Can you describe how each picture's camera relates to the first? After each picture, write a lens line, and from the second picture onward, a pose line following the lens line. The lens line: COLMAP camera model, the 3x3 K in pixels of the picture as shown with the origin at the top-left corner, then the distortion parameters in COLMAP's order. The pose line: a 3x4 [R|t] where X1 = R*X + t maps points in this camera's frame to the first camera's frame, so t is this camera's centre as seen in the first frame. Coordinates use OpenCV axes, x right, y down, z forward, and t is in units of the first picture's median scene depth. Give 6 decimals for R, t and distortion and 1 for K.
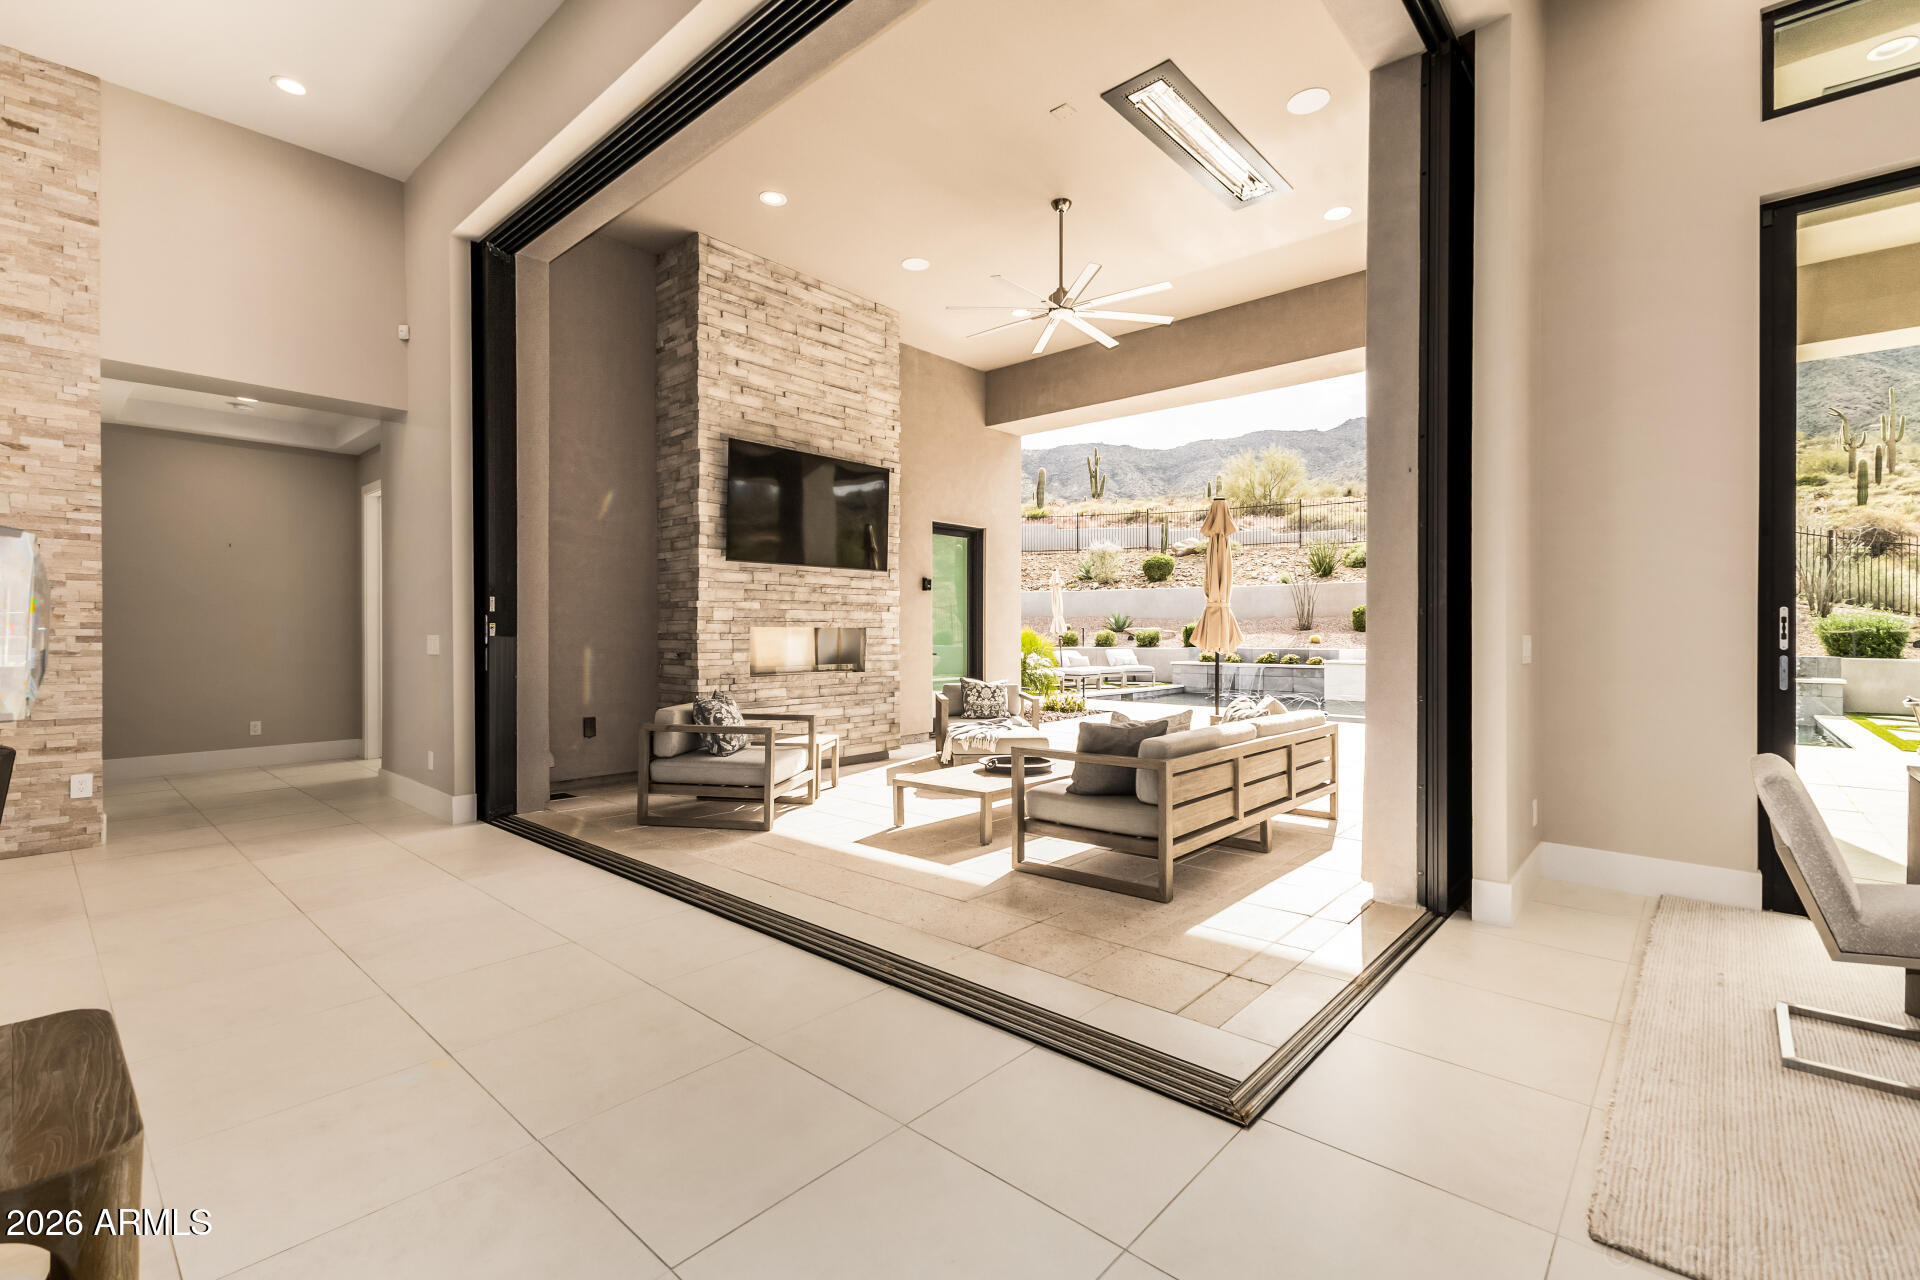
lens RADIAL K [[826.7, 0, 966.2], [0, 826.7, 632.8], [0, 0, 1]] dist [0.024437, -0.008596]
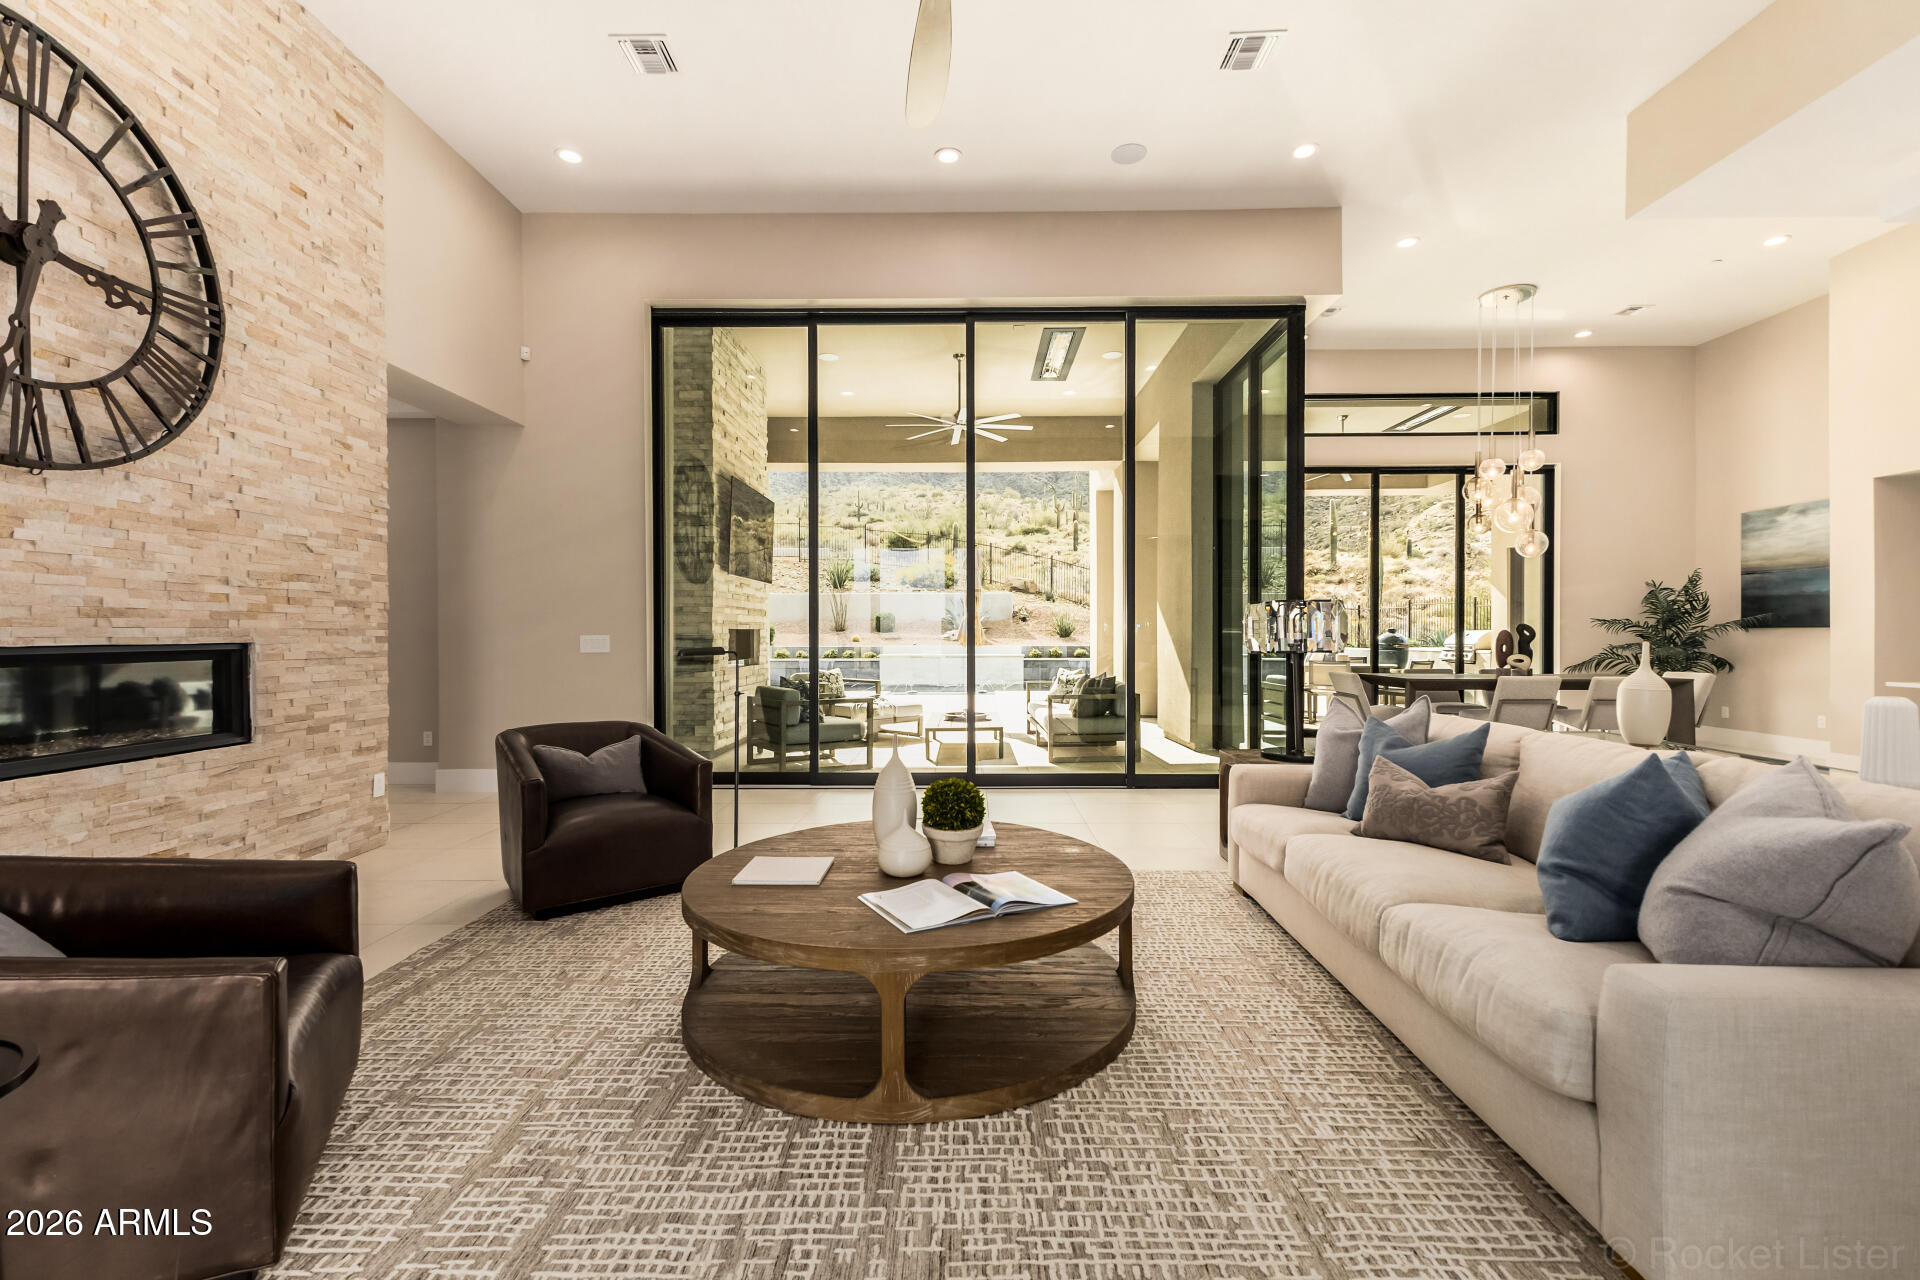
lens RADIAL K [[826.7, 0, 966.2], [0, 826.7, 632.8], [0, 0, 1]] dist [0.024437, -0.008596]
pose [[0.743085, -0.001435, 0.669196, -0.870620], [0.002618, 0.999996, -0.000763, 0.001718], [-0.669192, 0.002319, 0.743086, -0.155521]]
